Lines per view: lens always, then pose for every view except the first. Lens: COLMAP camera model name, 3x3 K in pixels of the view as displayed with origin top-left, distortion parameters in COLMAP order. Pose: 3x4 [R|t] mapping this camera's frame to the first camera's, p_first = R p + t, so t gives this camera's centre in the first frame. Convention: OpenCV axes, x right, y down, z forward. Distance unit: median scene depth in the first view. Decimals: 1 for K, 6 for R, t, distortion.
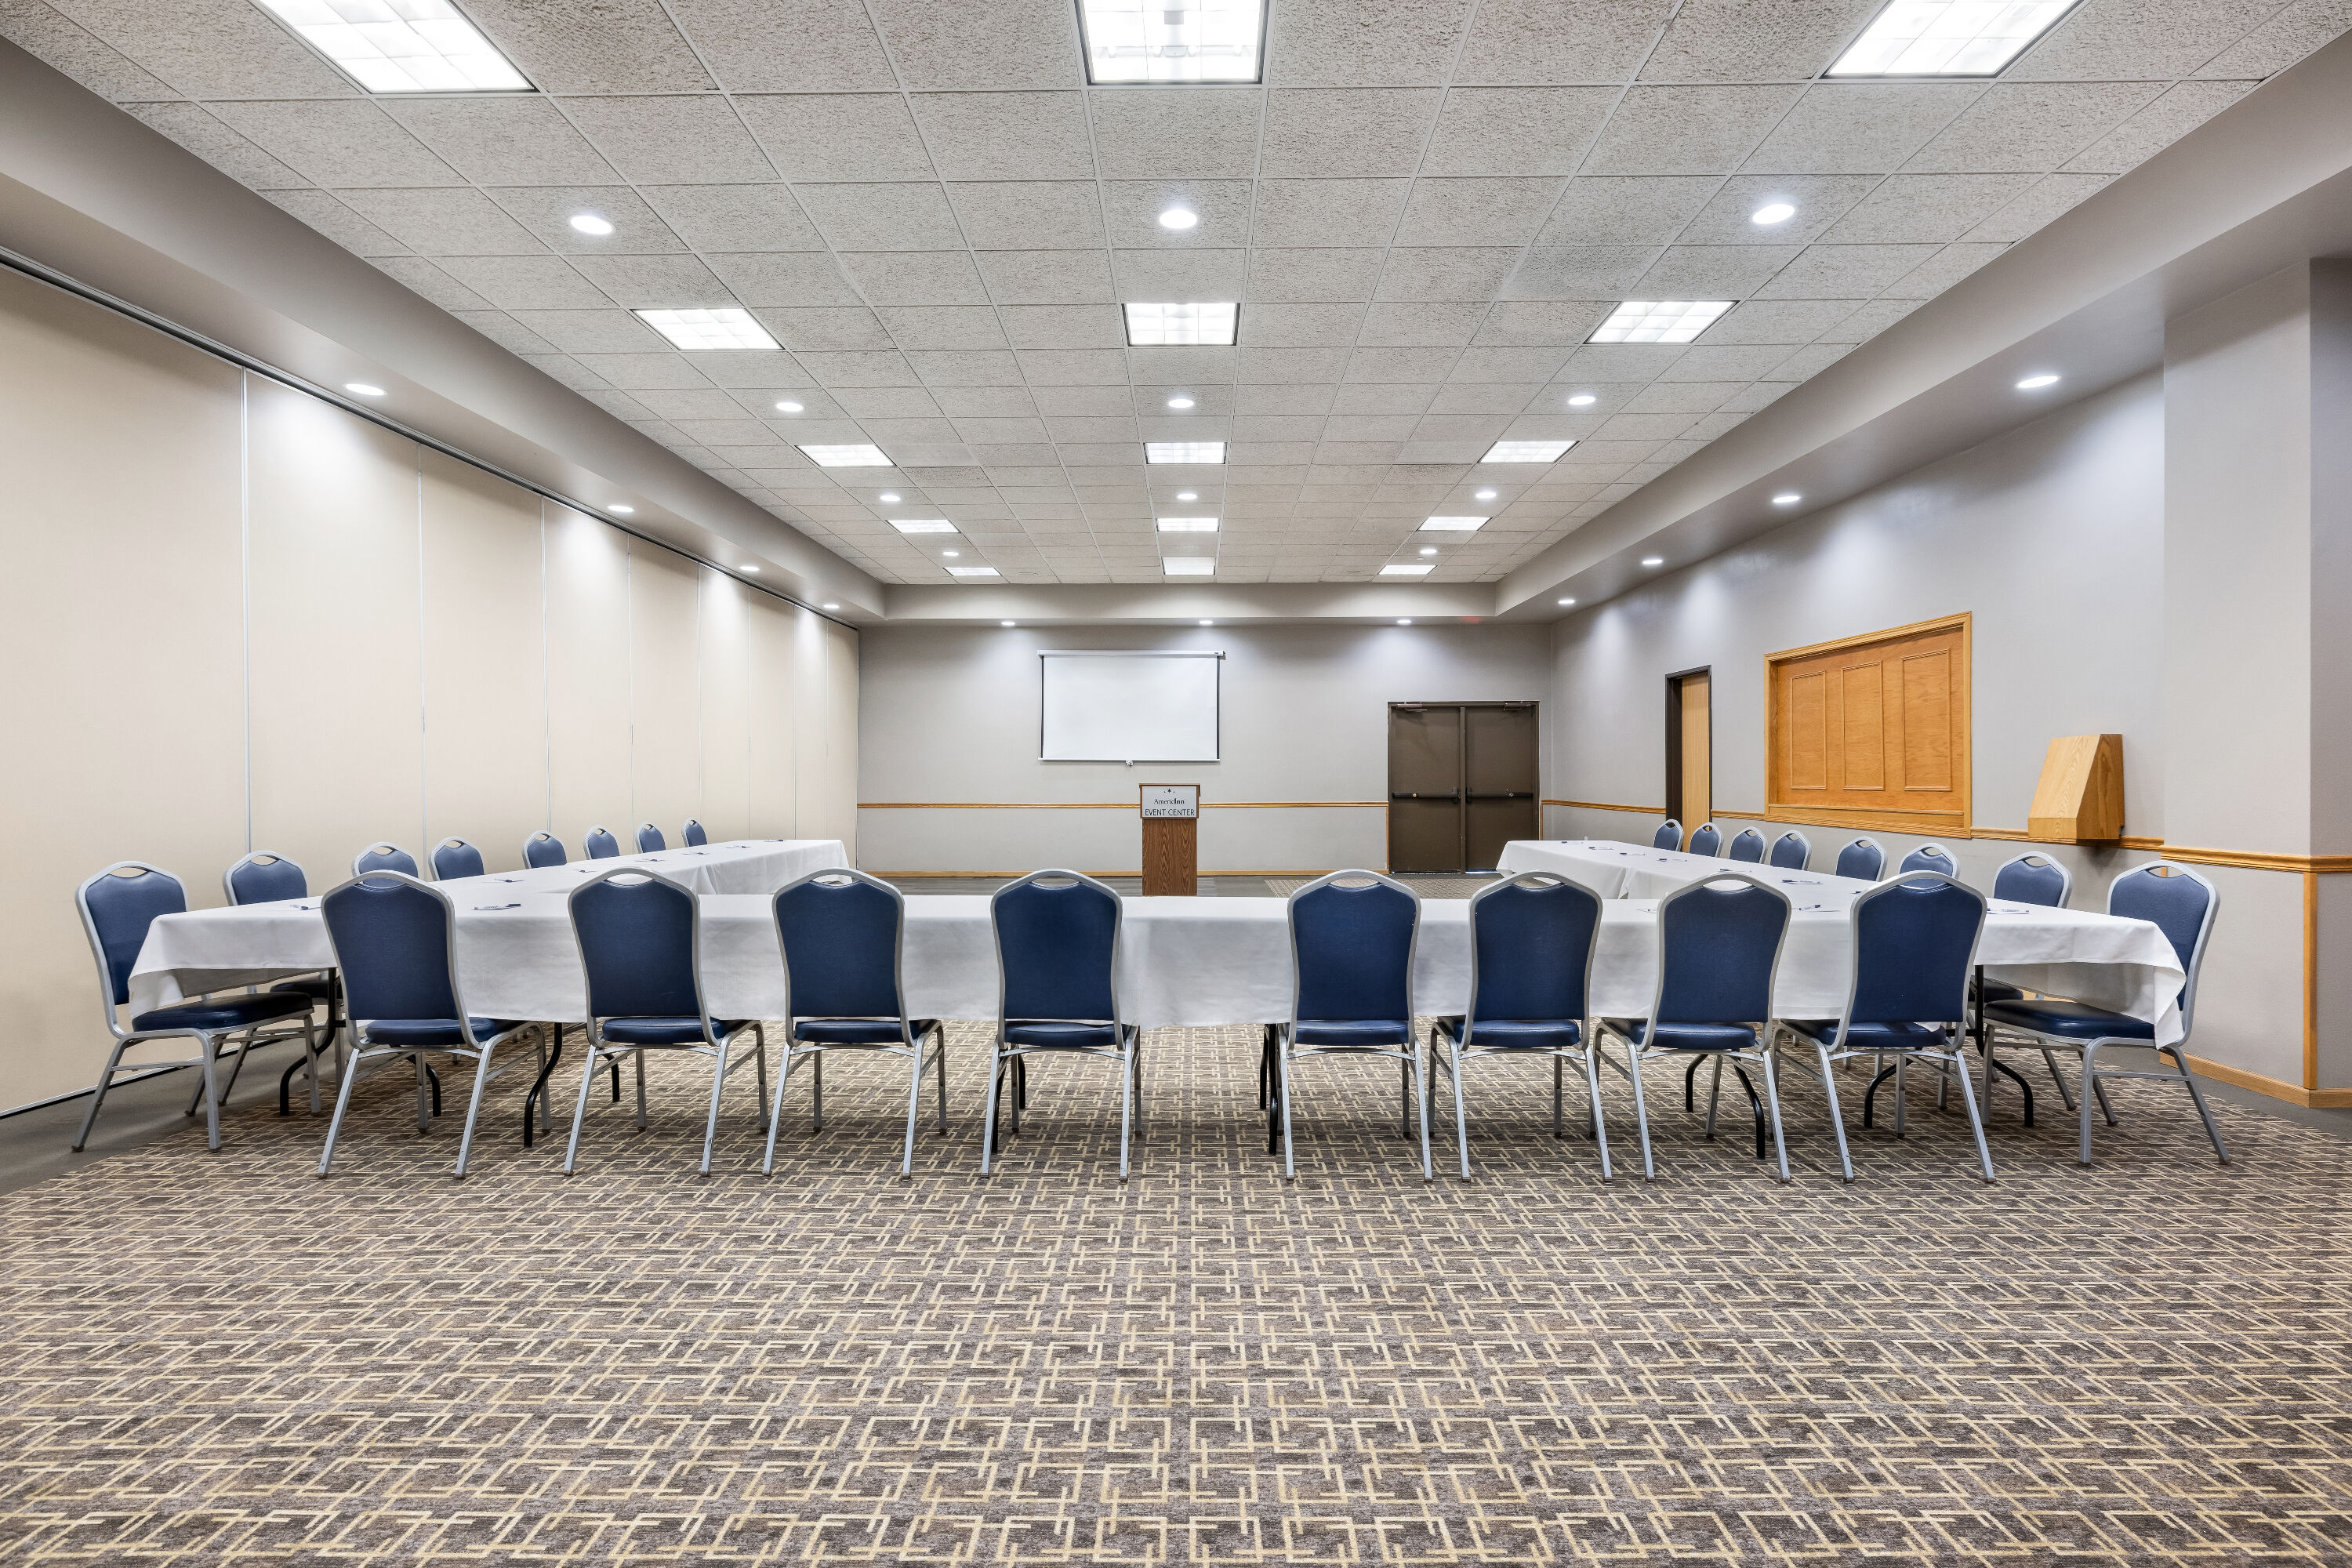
lens RADIAL K [[1193.0, 0, 1177.1], [0, 1193.0, 790.5], [0, 0, 1]] dist [-0.015722, 0.001255]
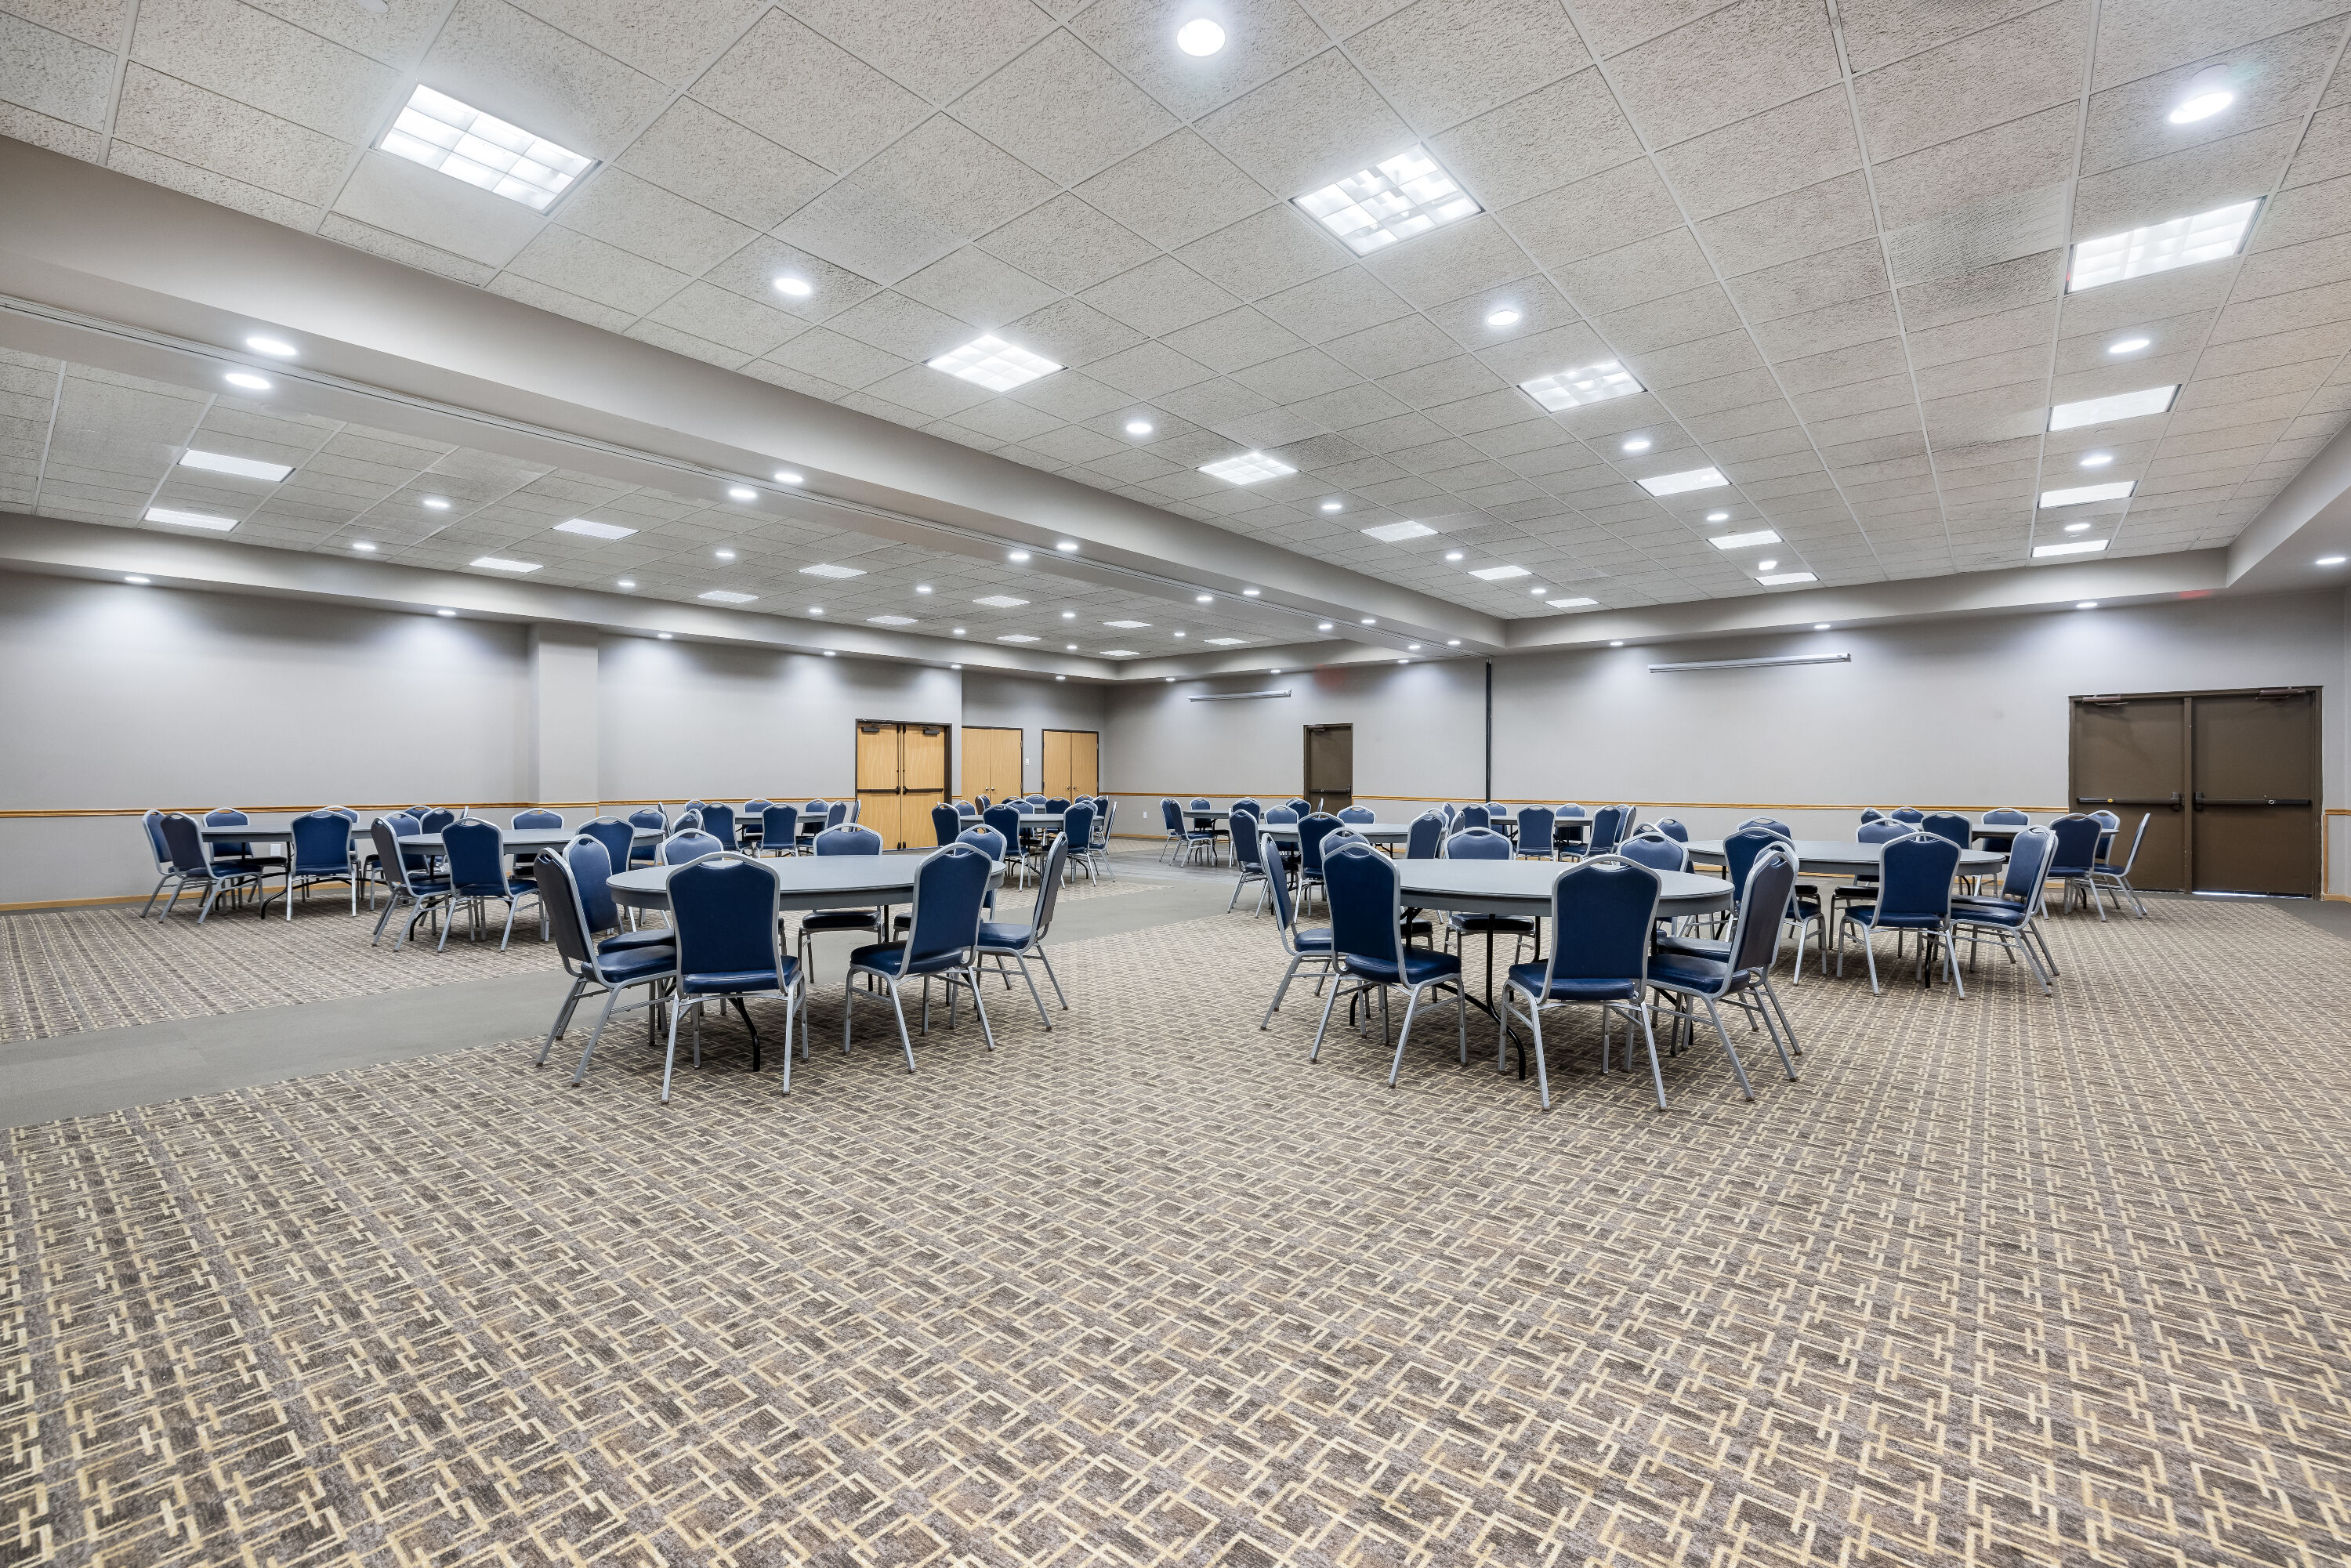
lens RADIAL K [[998.2, 0, 1173.5], [0, 998.2, 773.8], [0, 0, 1]] dist [-0.003607, 0.000850]
pose [[0.778713, -0.001035, -0.627379, 0.134520], [-0.009835, 0.999856, -0.013856, 0.000770], [0.627303, 0.016960, 0.778590, 0.001306]]
